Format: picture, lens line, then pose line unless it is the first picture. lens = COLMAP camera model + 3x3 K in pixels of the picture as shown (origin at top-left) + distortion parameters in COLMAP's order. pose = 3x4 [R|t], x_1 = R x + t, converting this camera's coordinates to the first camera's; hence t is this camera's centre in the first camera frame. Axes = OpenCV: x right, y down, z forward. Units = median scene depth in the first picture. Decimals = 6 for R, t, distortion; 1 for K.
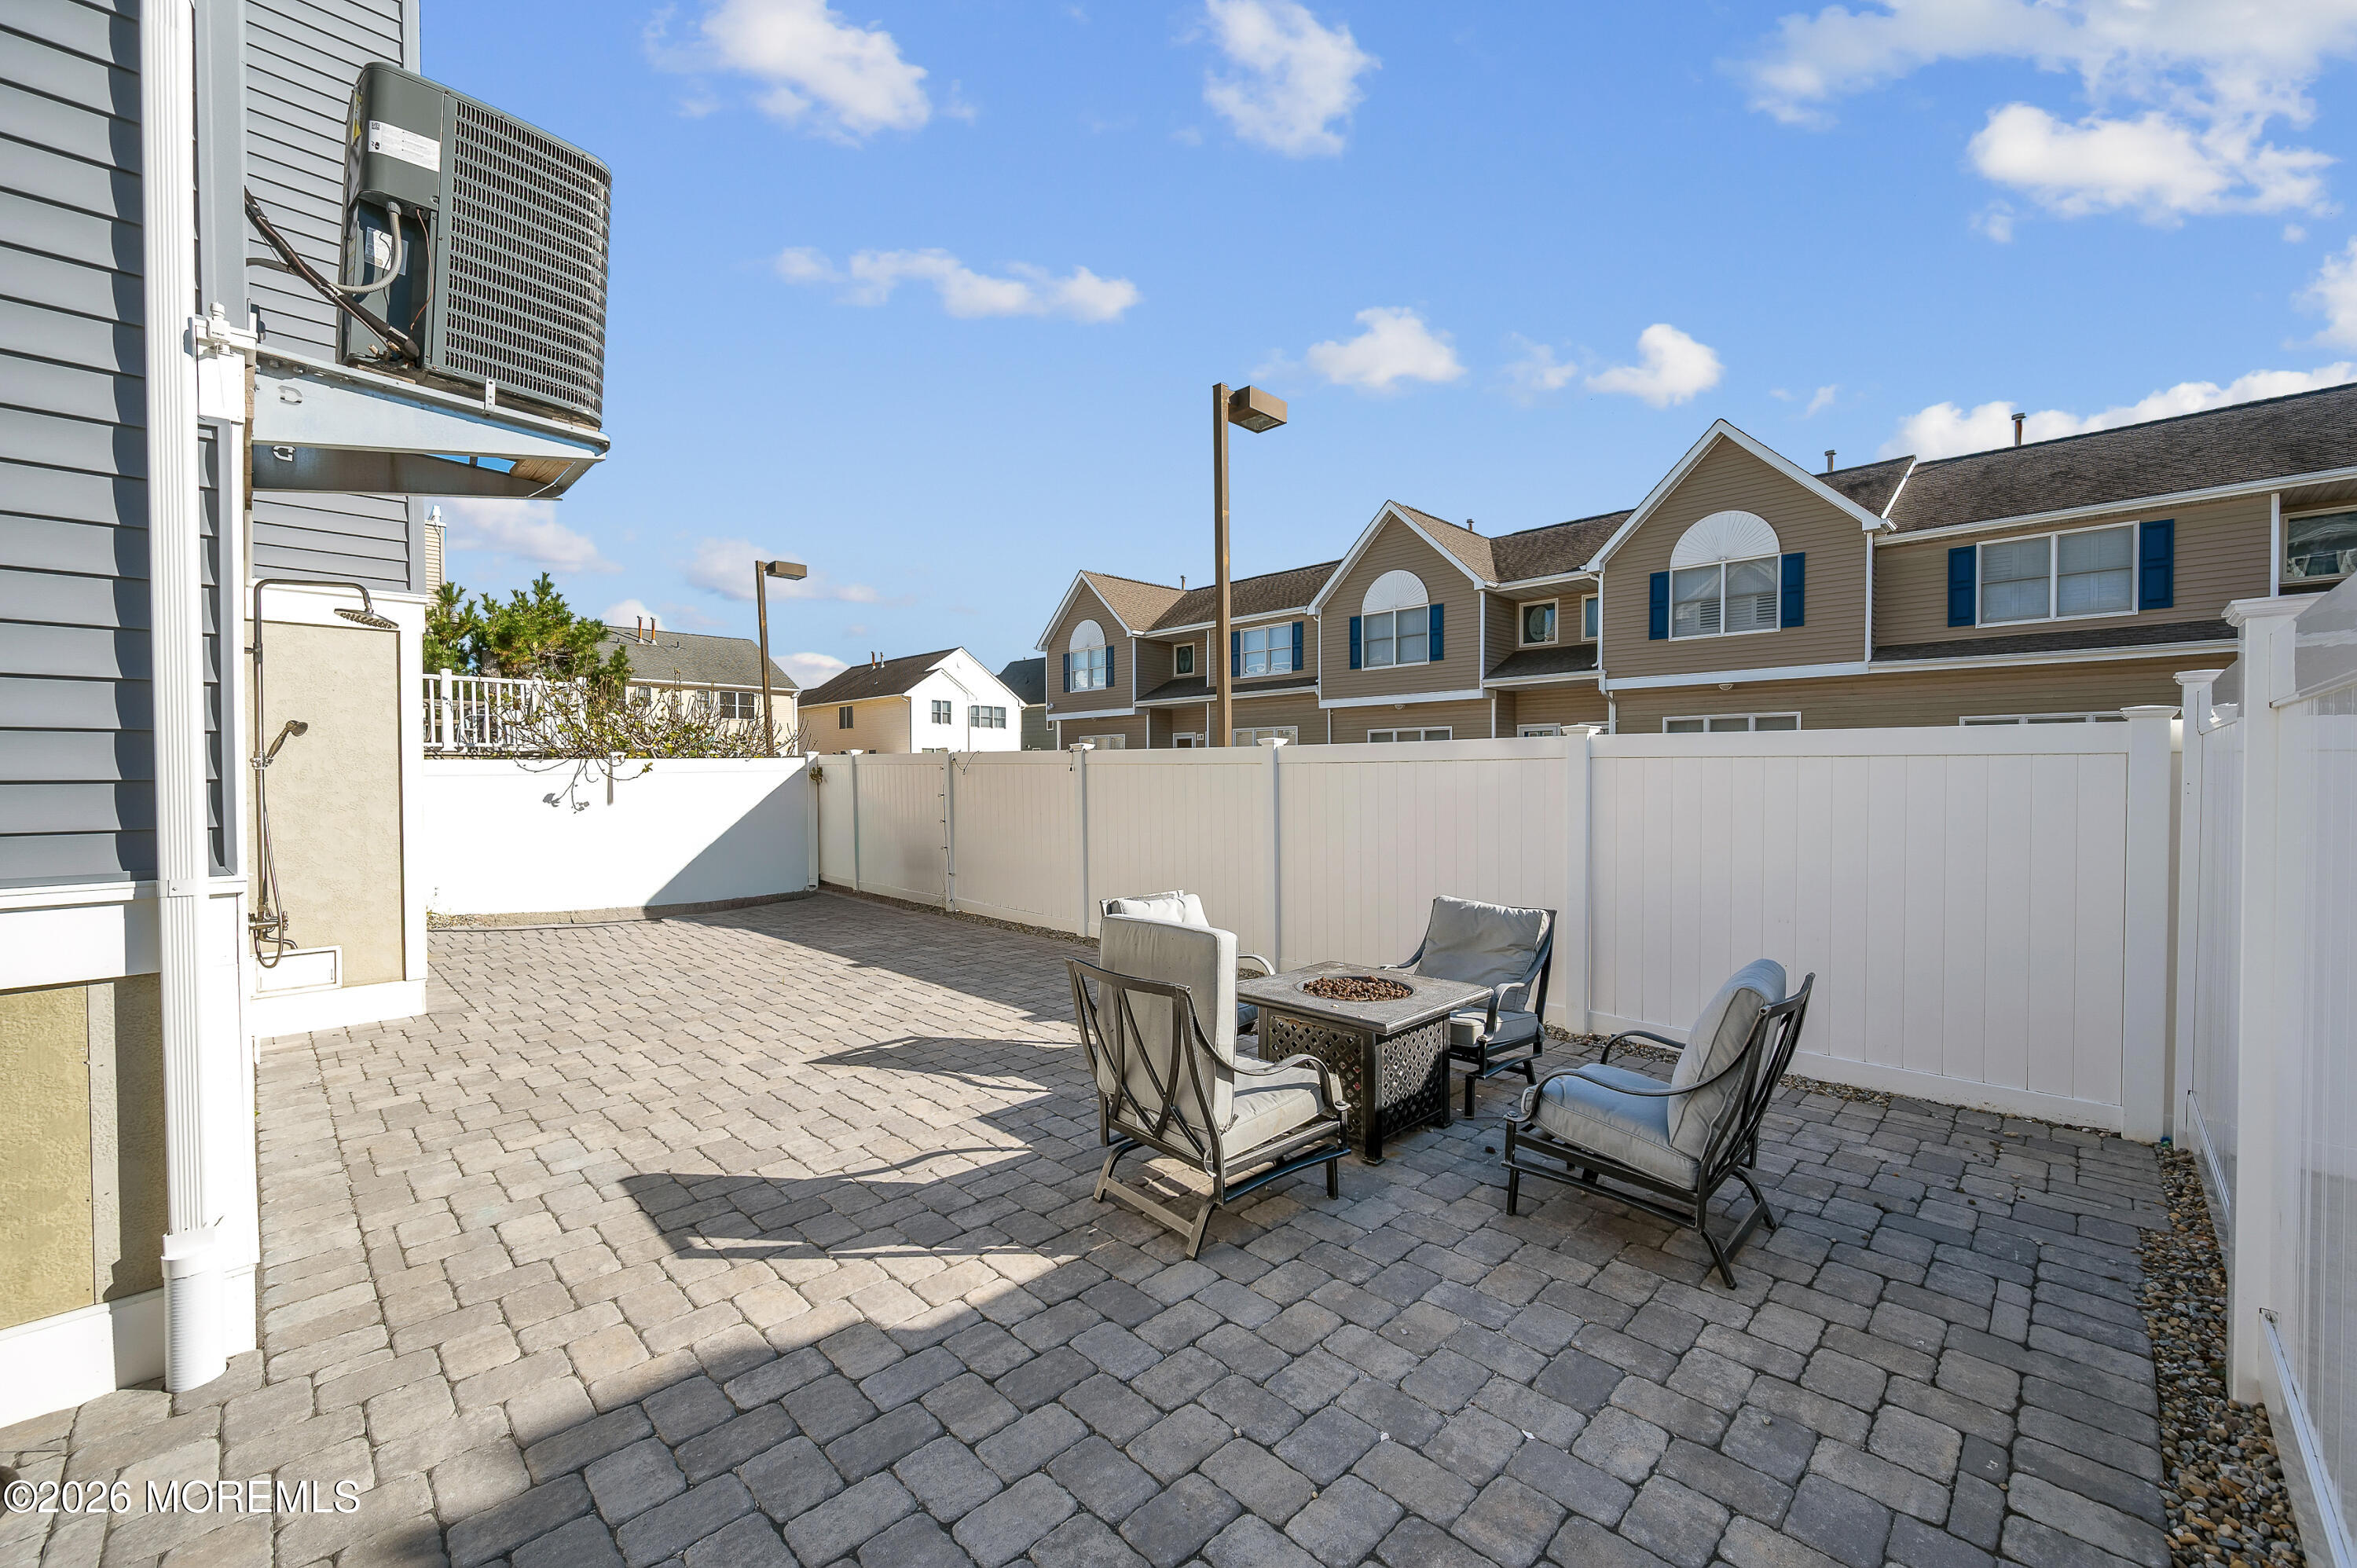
lens RADIAL K [[919.9, 0, 1163.8], [0, 919.9, 790.2], [0, 0, 1]] dist [-0.000845, 0.000199]
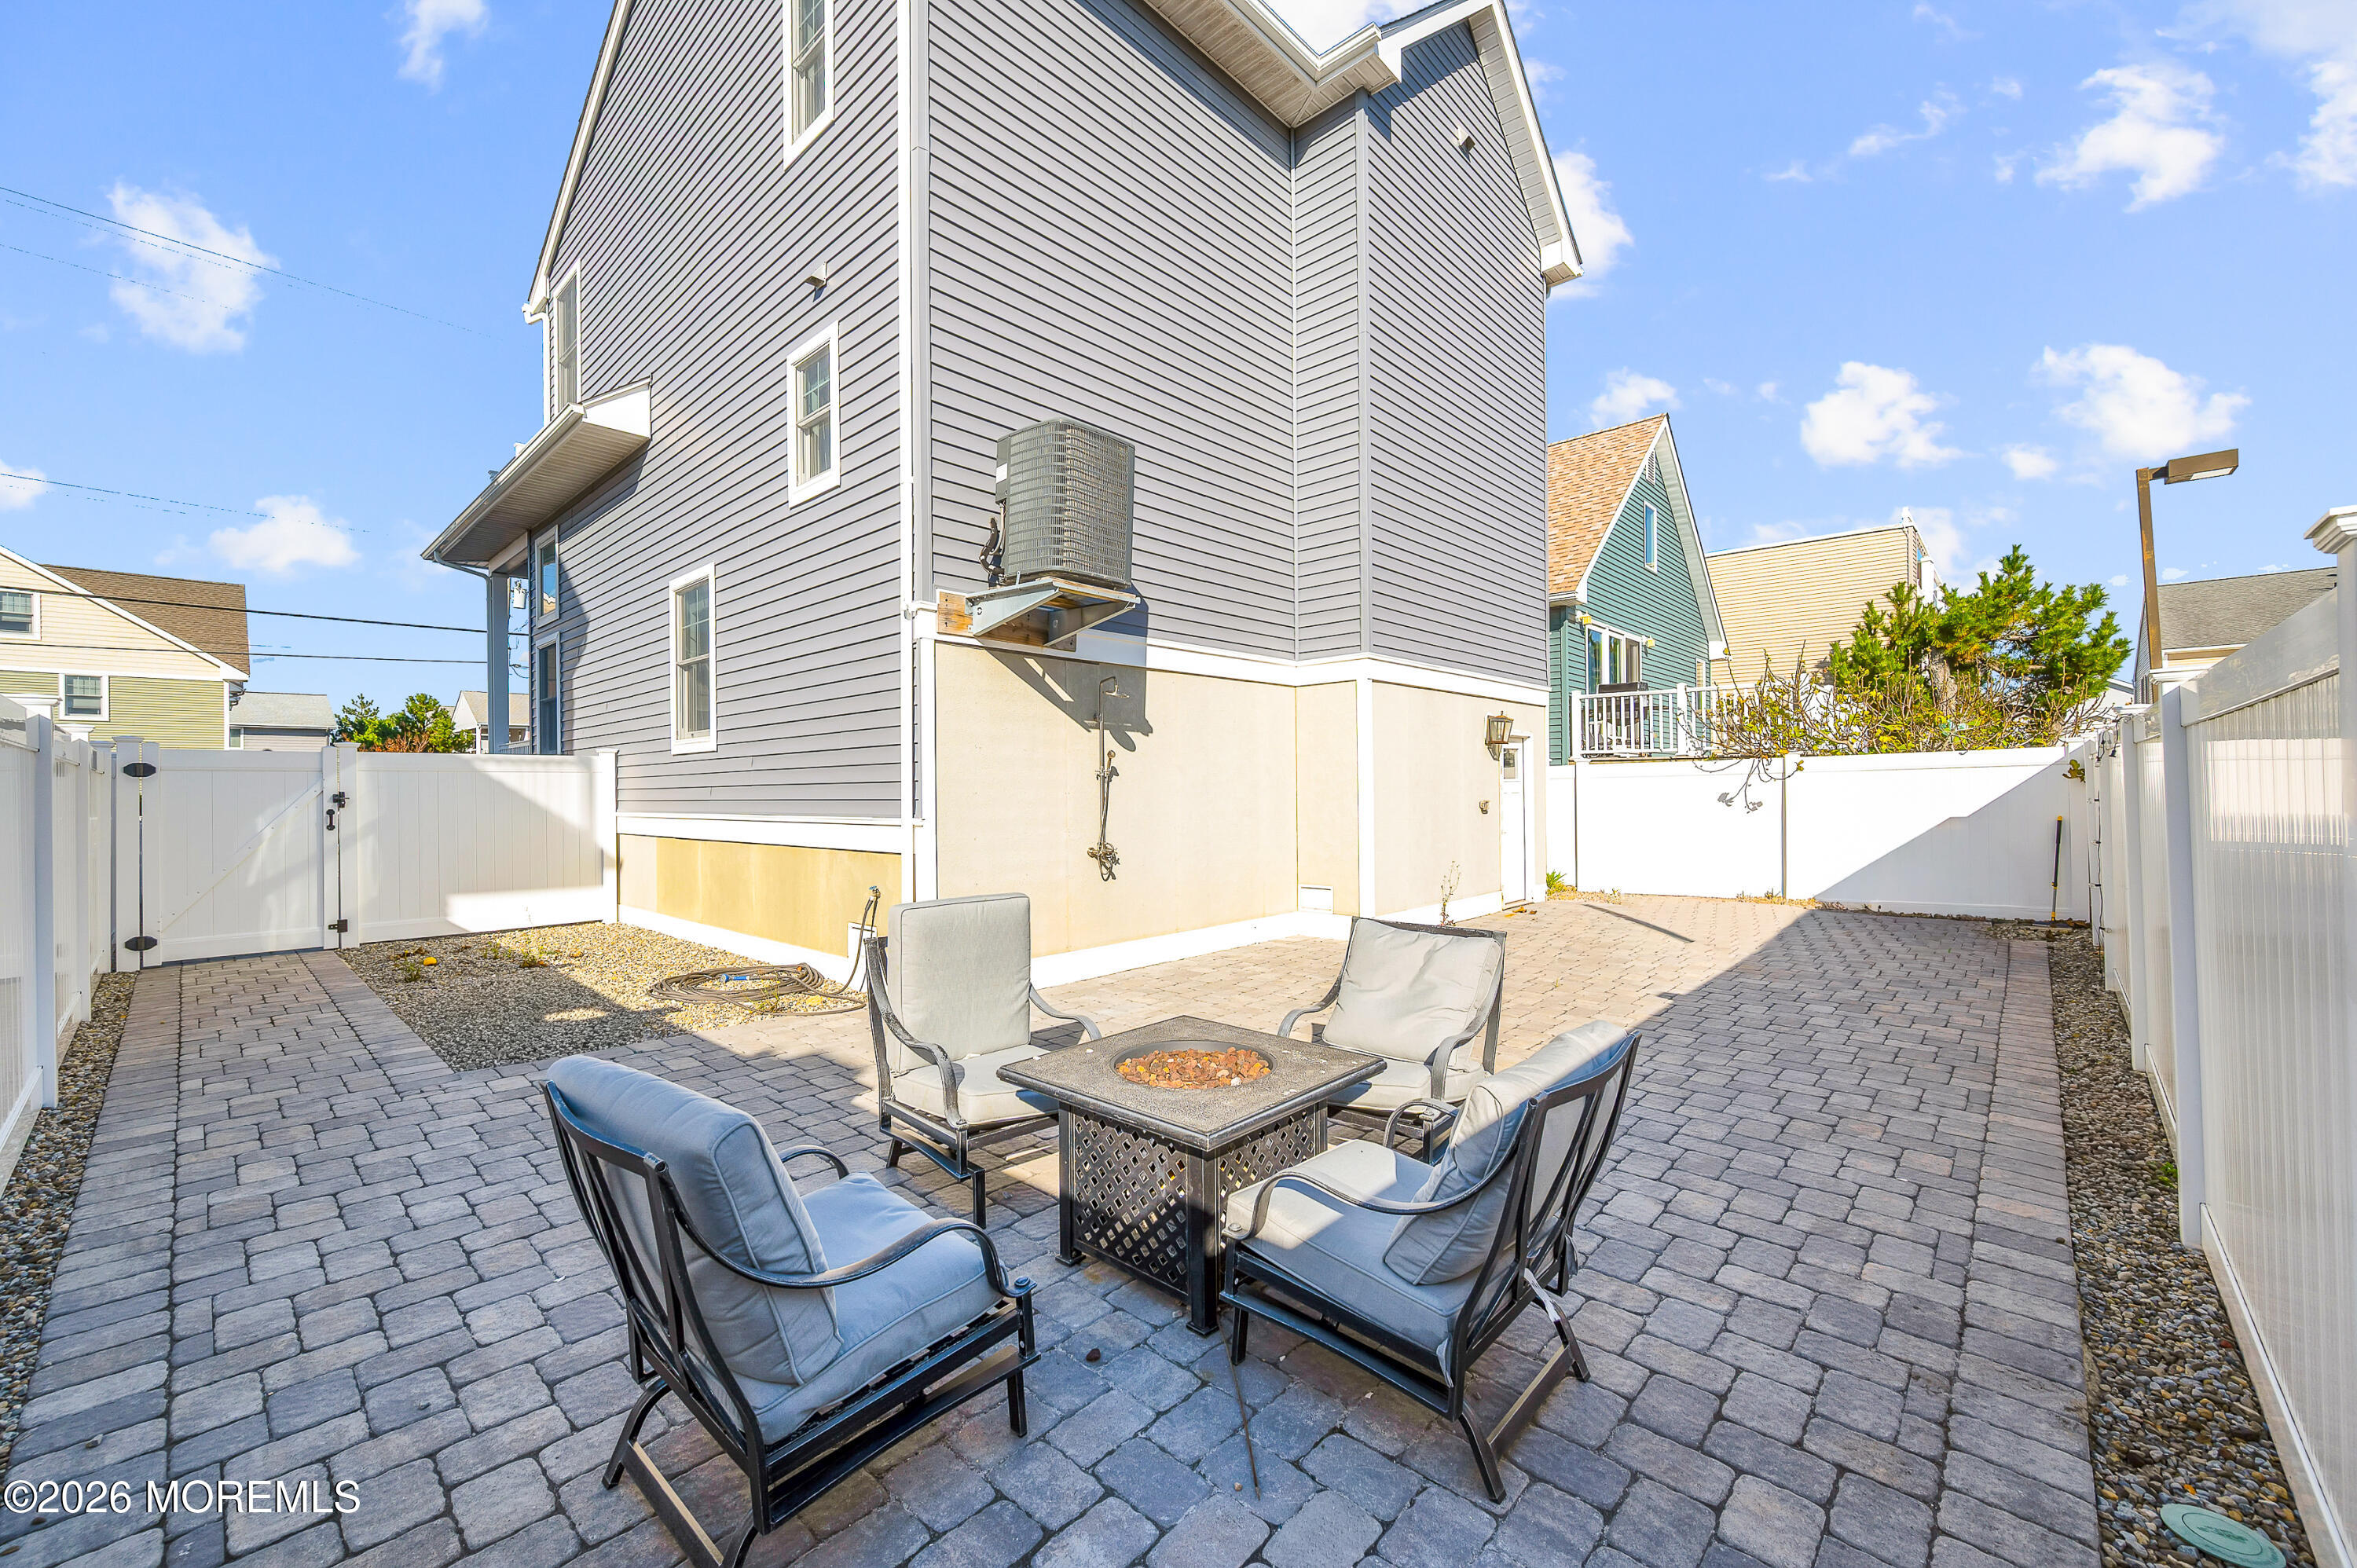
lens RADIAL K [[919.9, 0, 1190.2], [0, 919.9, 783.7], [0, 0, 1]] dist [-0.000845, 0.000199]
pose [[0.057242, -0.003036, -0.998356, 1.209285], [-0.006926, 0.999970, -0.003438, 0.001161], [0.998336, 0.007112, 0.057220, 1.253990]]
